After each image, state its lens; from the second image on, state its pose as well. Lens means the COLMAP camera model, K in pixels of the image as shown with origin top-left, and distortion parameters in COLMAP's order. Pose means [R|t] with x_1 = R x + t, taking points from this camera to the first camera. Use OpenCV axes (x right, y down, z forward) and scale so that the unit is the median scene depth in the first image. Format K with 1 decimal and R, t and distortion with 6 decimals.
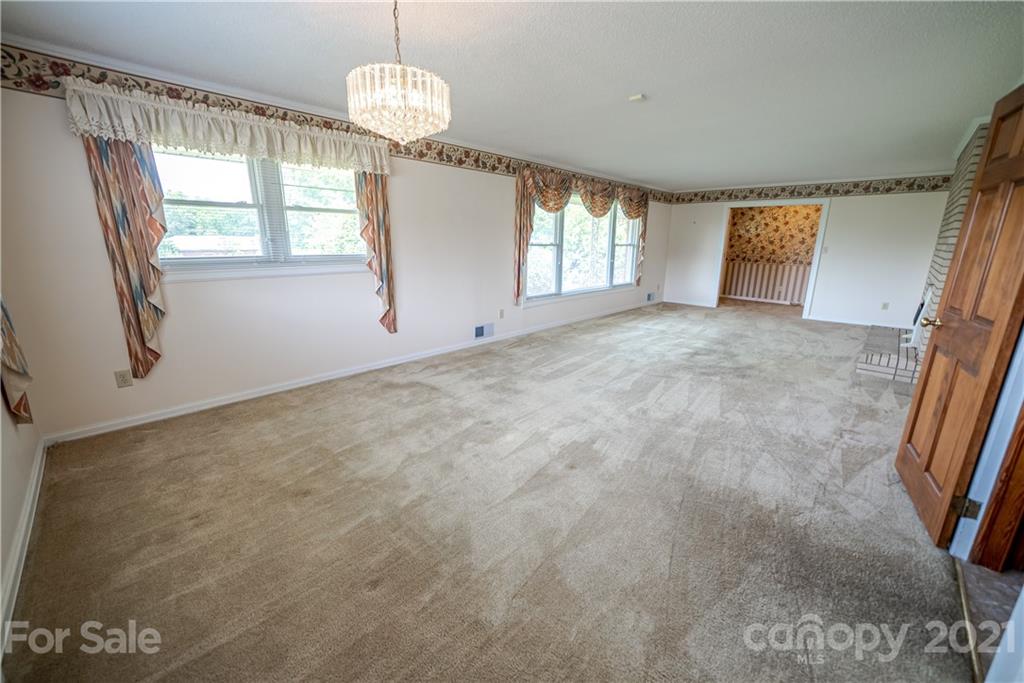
lens RADIAL K [[394.8, 0, 512.0], [0, 394.8, 341.5], [0, 0, 1]] dist [0.000694, -0.000032]
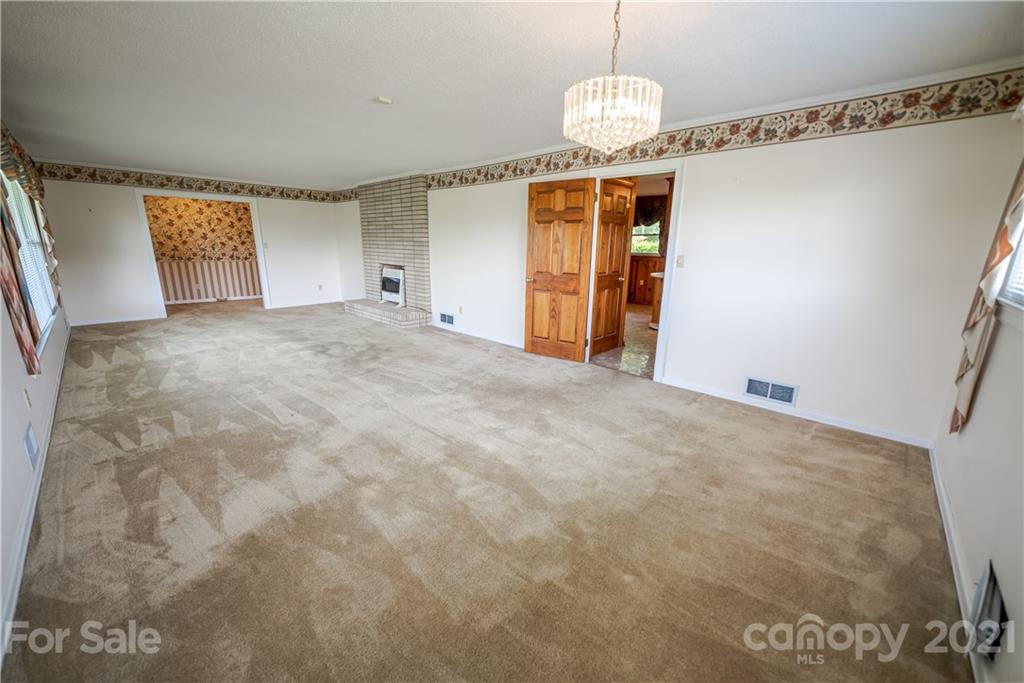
lens RADIAL K [[381.8, 0, 526.6], [0, 381.8, 337.6], [0, 0, 1]] dist [-0.001458, -0.000236]
pose [[0.005703, -0.250014, 0.968225, -0.507054], [0.234698, 0.941530, 0.241739, -0.125946], [-0.972052, 0.225862, 0.064047, 0.468914]]
